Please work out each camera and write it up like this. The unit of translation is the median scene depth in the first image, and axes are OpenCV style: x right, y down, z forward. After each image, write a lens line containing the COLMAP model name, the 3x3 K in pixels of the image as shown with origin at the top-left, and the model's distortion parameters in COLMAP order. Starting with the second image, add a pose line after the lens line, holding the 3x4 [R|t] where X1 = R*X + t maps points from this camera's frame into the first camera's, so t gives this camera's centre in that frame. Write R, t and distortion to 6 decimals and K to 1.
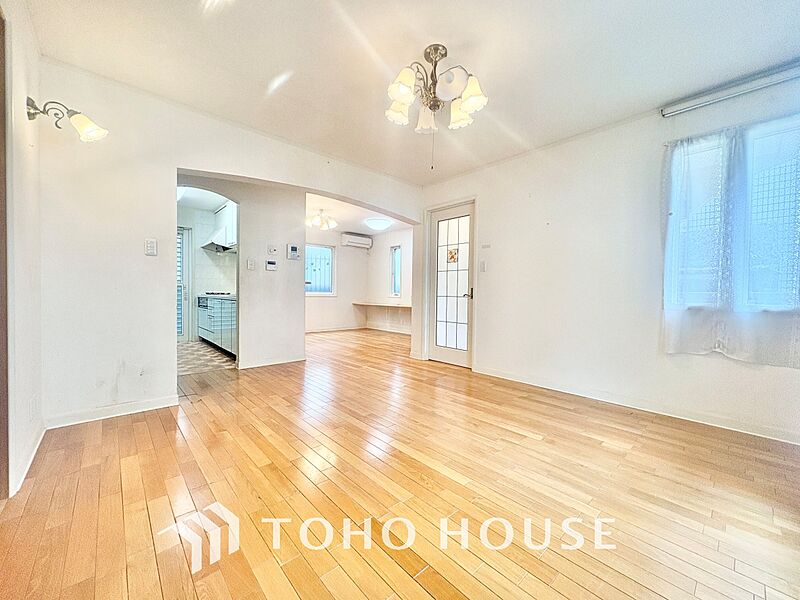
lens RADIAL K [[318.6, 0, 402.2], [0, 318.6, 301.5], [0, 0, 1]] dist [-0.001921, 0.000001]
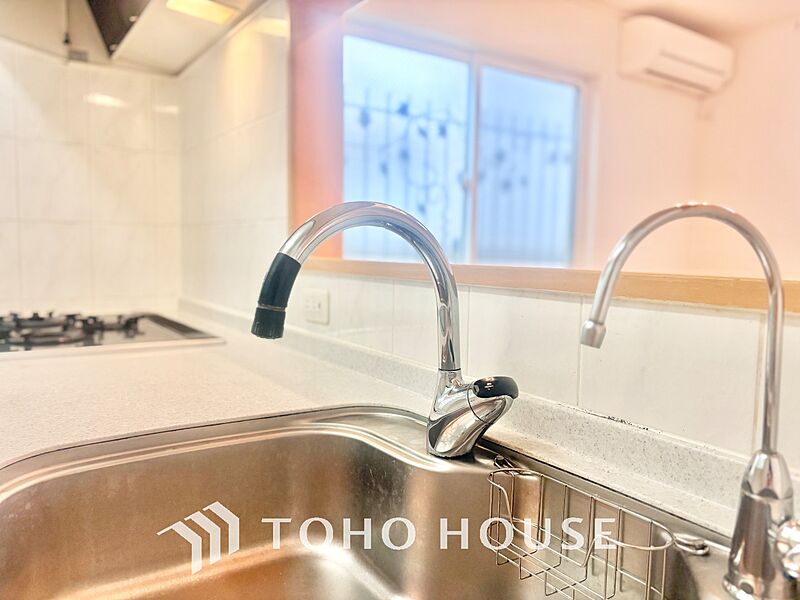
lens RADIAL K [[623.4, 0, 405.8], [0, 623.4, 295.8], [0, 0, 1]] dist [0.015063, 0.000773]
pose [[0.988873, 0.014665, -0.148034, -0.498914], [-0.008241, 0.999001, 0.043921, -0.067644], [0.148531, -0.042212, 0.988006, 0.971213]]
